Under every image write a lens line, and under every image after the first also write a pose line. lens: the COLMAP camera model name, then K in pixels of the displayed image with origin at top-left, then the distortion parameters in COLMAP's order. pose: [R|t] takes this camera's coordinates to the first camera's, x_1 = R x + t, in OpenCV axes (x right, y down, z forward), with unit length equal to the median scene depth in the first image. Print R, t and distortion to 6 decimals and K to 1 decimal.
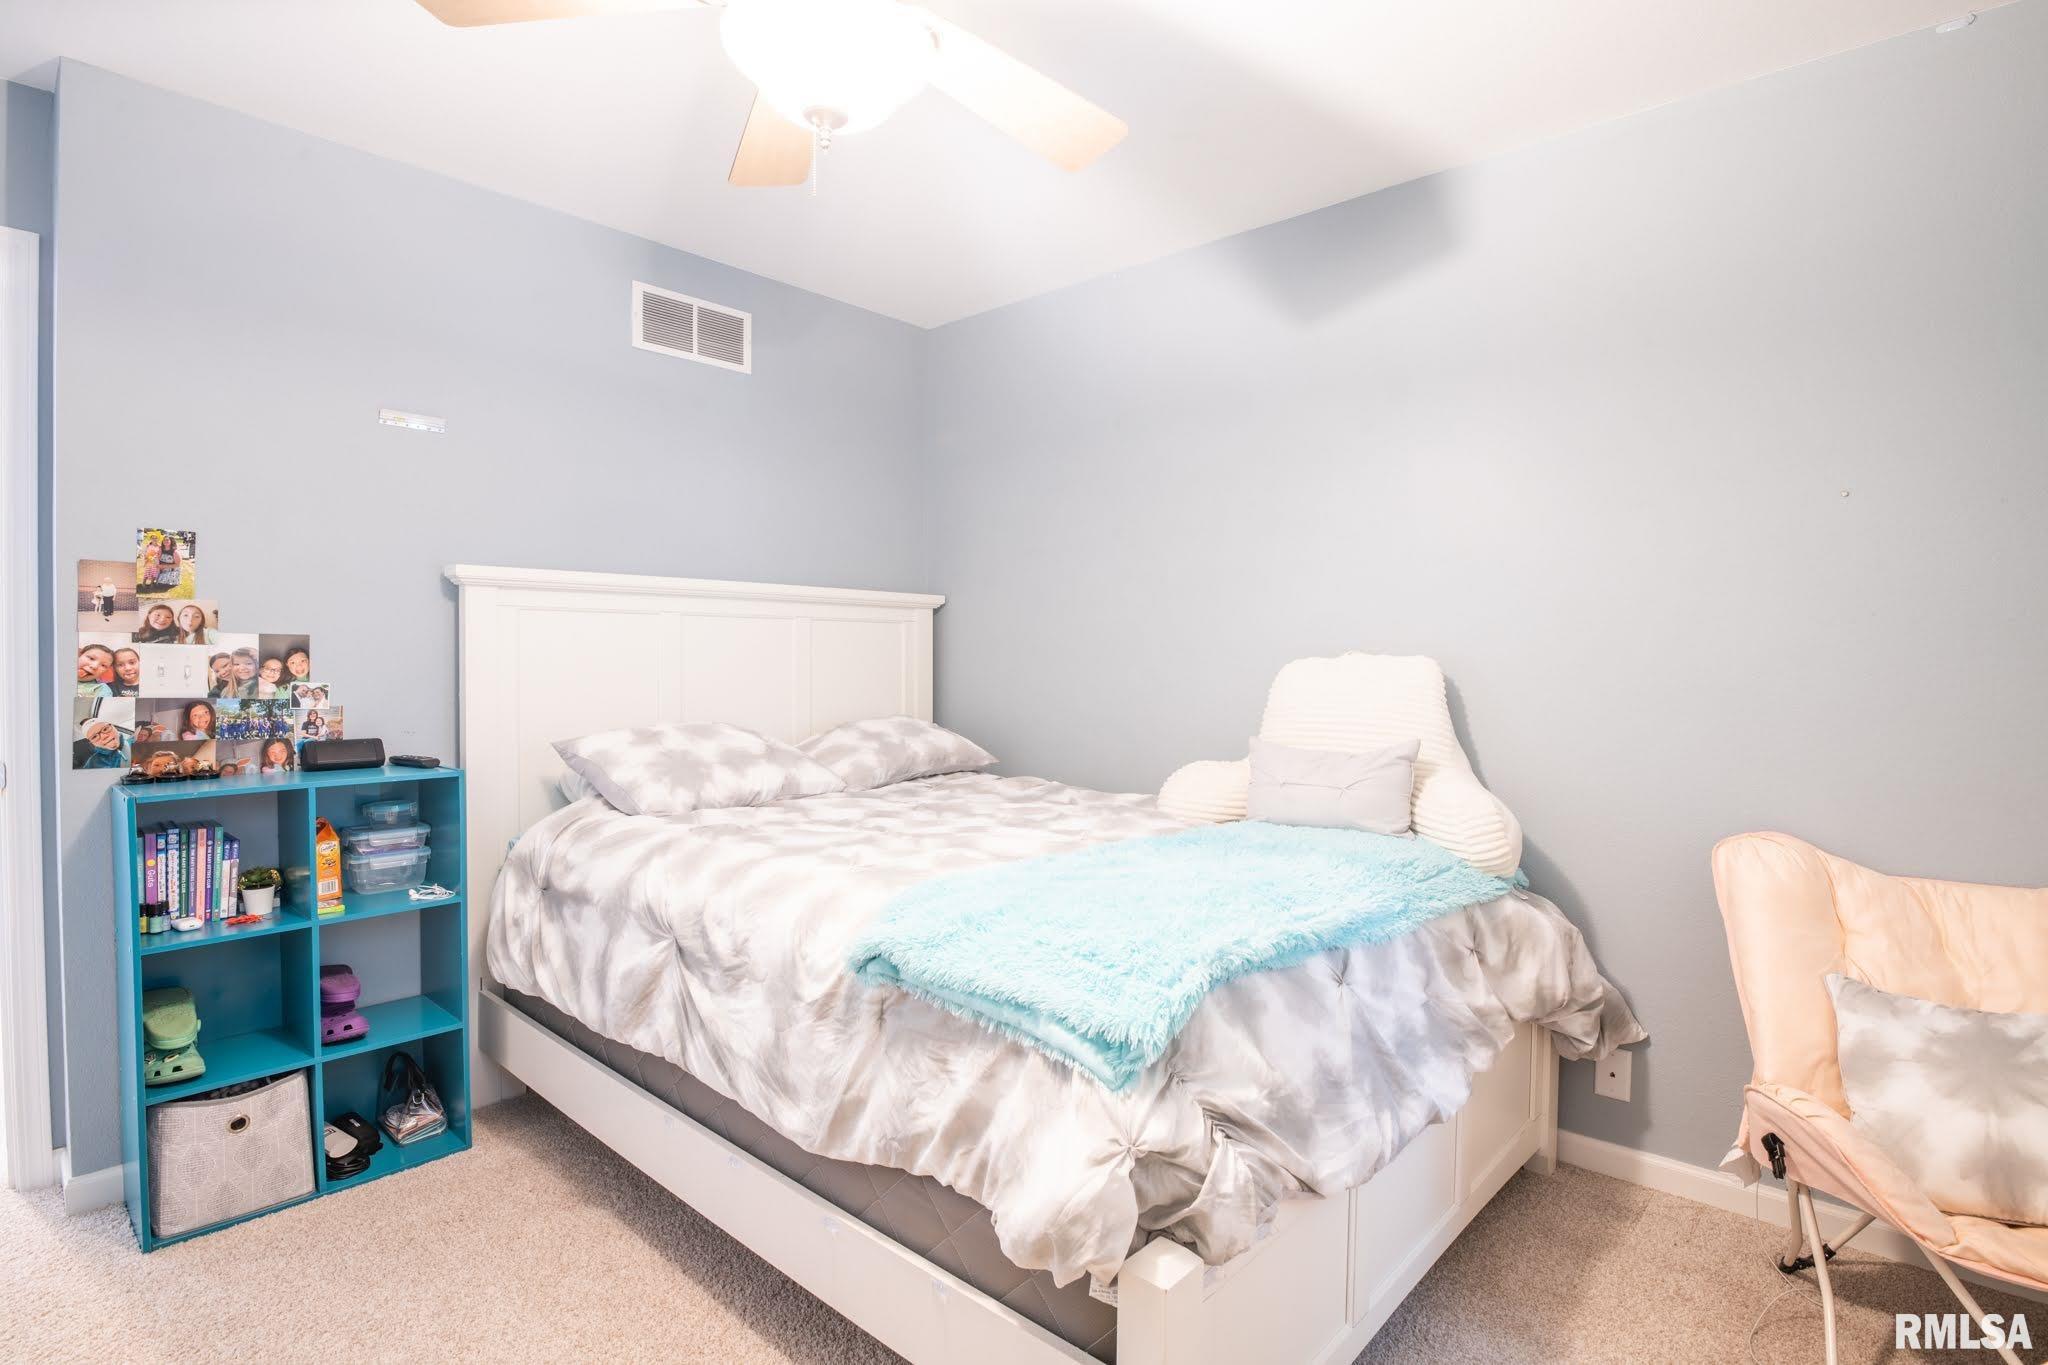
lens RADIAL K [[1006.7, 0, 1026.4], [0, 1006.7, 676.1], [0, 0, 1]] dist [-0.024044, -0.001242]
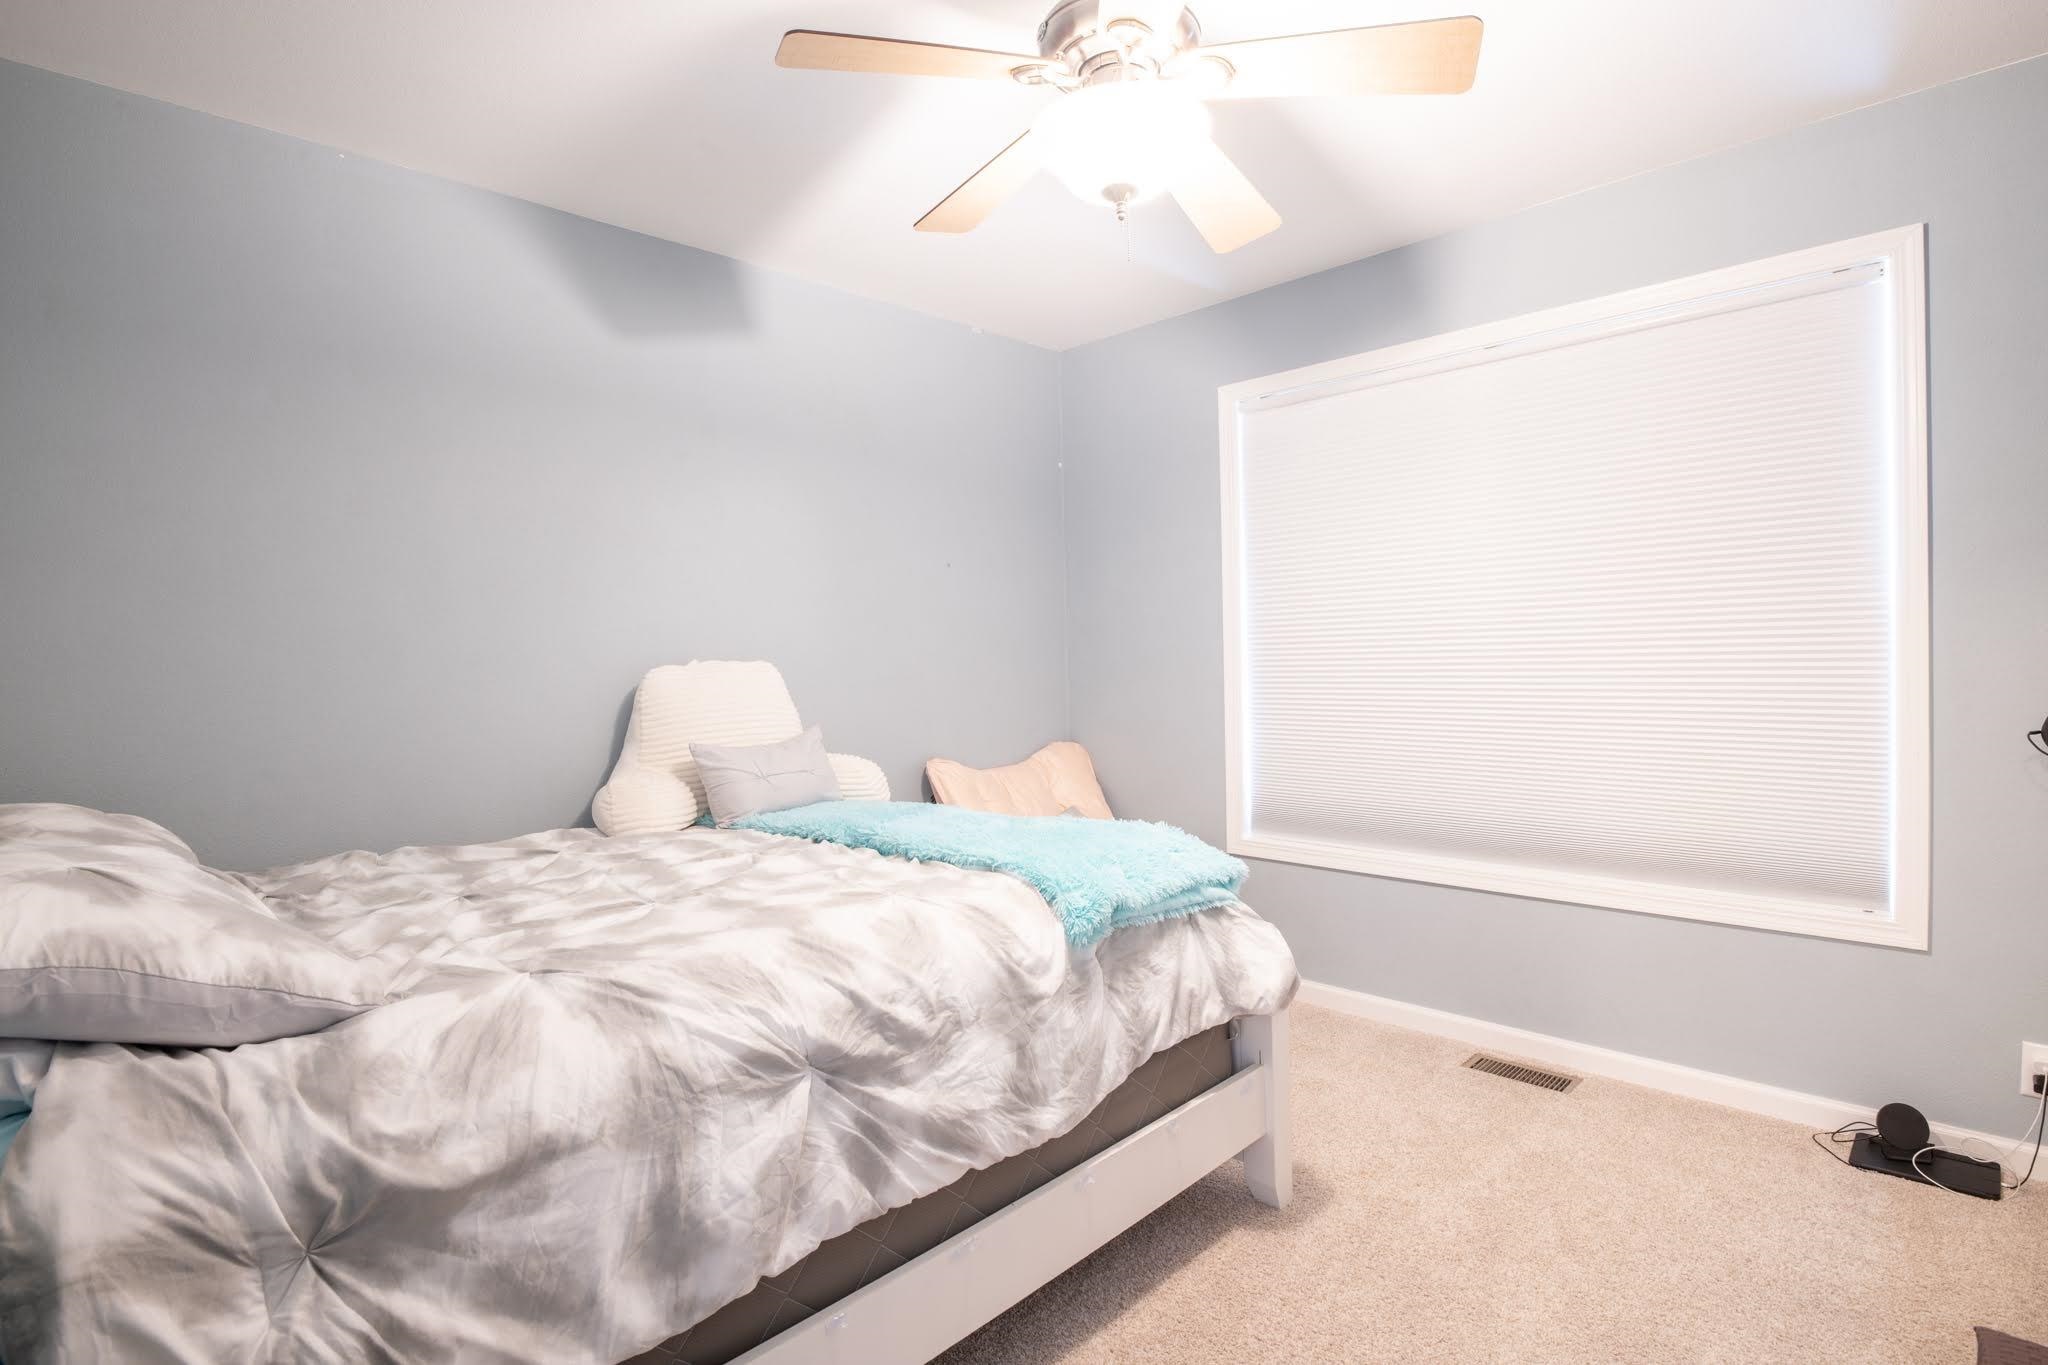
lens RADIAL K [[1006.7, 0, 1026.4], [0, 1006.7, 676.1], [0, 0, 1]] dist [-0.024044, -0.001242]
pose [[0.038947, -0.026797, 0.998882, -1.194473], [0.042989, 0.998760, 0.025118, -0.027089], [-0.998316, 0.041963, 0.040051, 0.935560]]
